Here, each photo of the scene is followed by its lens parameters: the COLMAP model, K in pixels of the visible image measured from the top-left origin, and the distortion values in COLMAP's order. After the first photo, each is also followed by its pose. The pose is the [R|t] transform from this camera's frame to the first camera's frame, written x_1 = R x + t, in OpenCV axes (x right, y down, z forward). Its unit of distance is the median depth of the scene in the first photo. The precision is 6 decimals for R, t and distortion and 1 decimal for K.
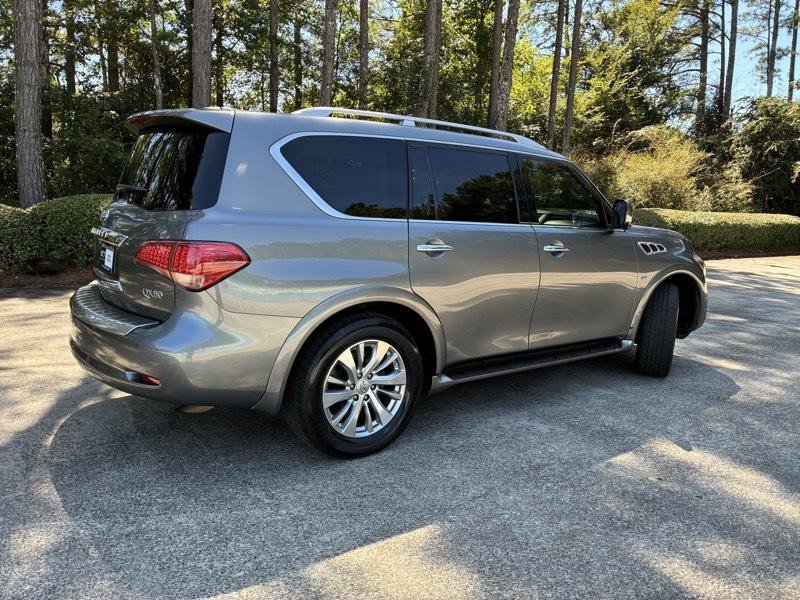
lens RADIAL K [[601.0, 0, 406.2], [0, 601.0, 296.4], [0, 0, 1]] dist [0.054672, -0.074181]
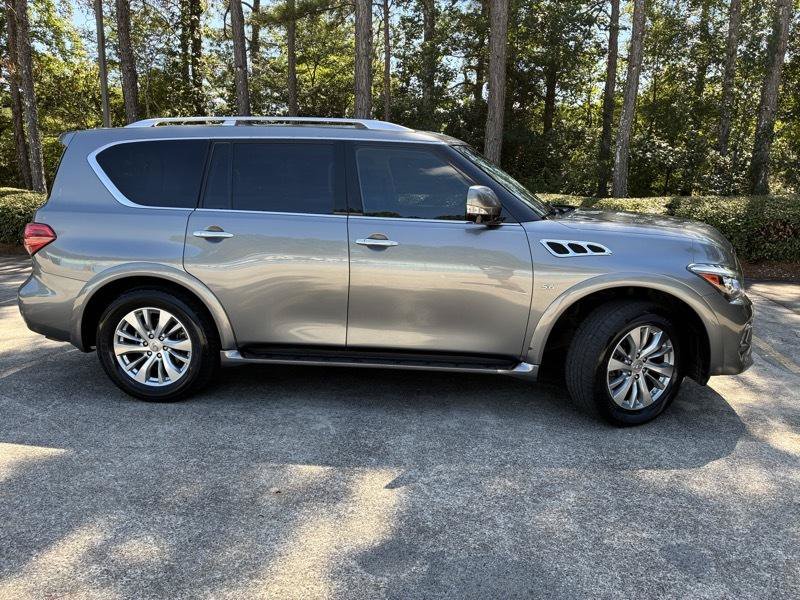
lens RADIAL K [[601.0, 0, 403.8], [0, 601.0, 301.2], [0, 0, 1]] dist [0.054672, -0.074181]
pose [[0.724474, 0.099752, -0.682047, 1.072116], [-0.091636, 0.994629, 0.048132, -0.043366], [0.683184, 0.027630, 0.729723, 0.425305]]
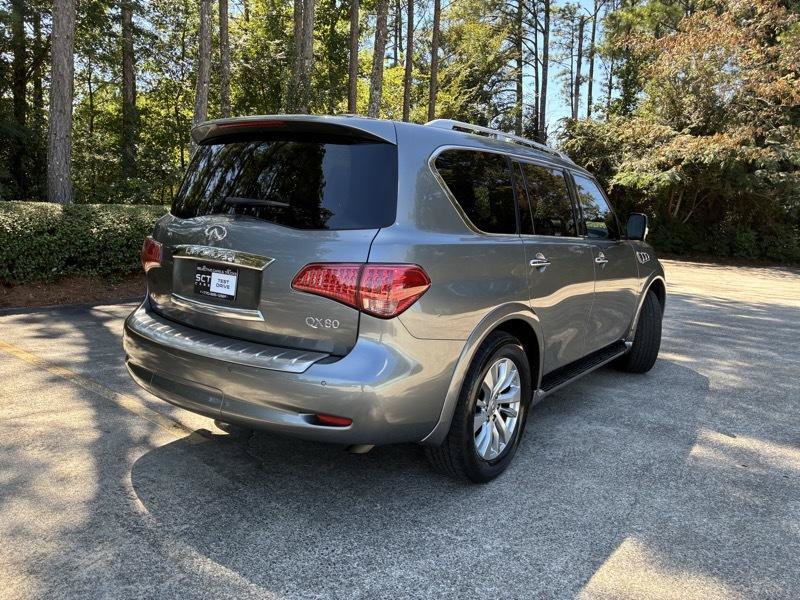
lens RADIAL K [[601.0, 0, 407.2], [0, 601.0, 298.5], [0, 0, 1]] dist [0.054672, -0.074181]
pose [[0.955562, -0.037739, 0.292364, -0.460667], [0.039421, 0.999223, 0.000138, -0.029648], [-0.292142, 0.011393, 0.956307, 0.099438]]
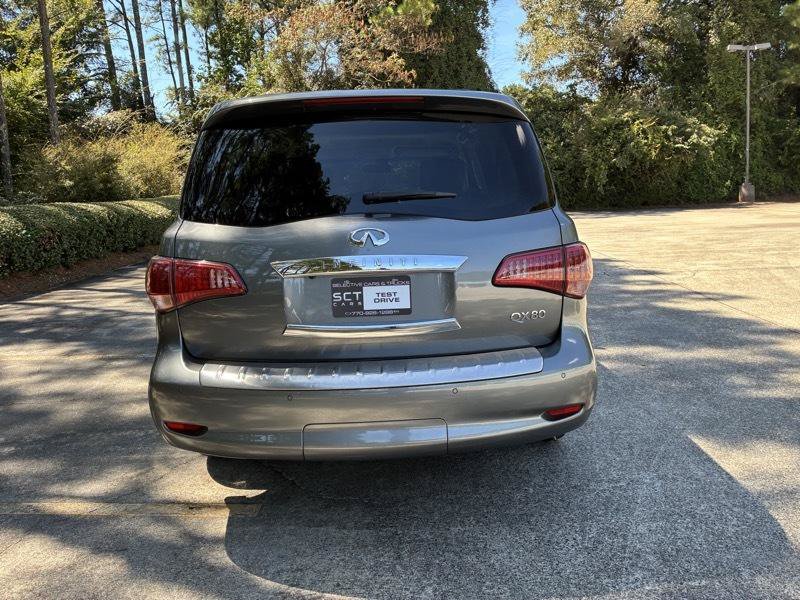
lens RADIAL K [[601.0, 0, 414.8], [0, 601.0, 294.5], [0, 0, 1]] dist [0.054672, -0.074181]
pose [[0.572385, -0.204313, 0.794123, -0.962519], [0.189007, 0.975256, 0.114684, -0.131254], [-0.797904, 0.084452, 0.596839, 0.518501]]
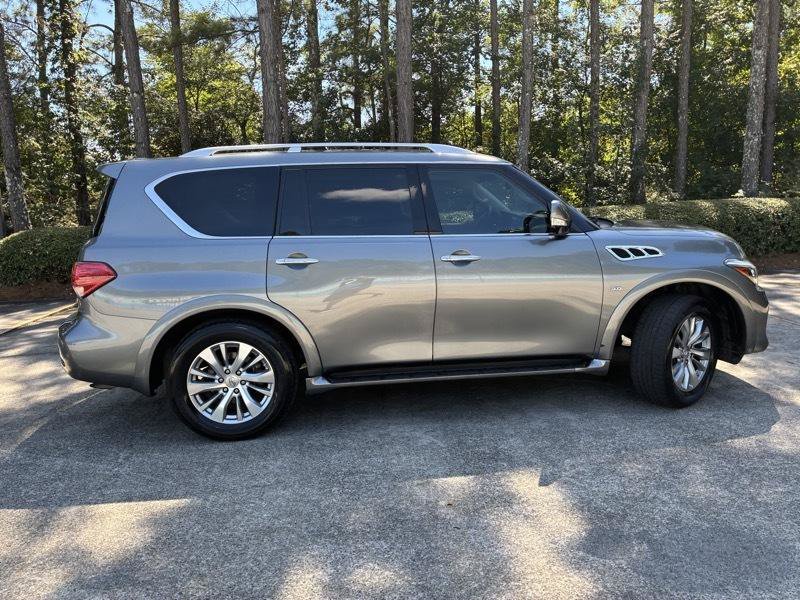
lens RADIAL K [[601.0, 0, 399.3], [0, 601.0, 295.4], [0, 0, 1]] dist [0.054672, -0.074181]
pose [[0.862215, 0.007871, -0.506481, 0.765941], [-0.014161, 0.999863, -0.008568, -0.011063], [0.506344, 0.014560, 0.862208, 0.143370]]
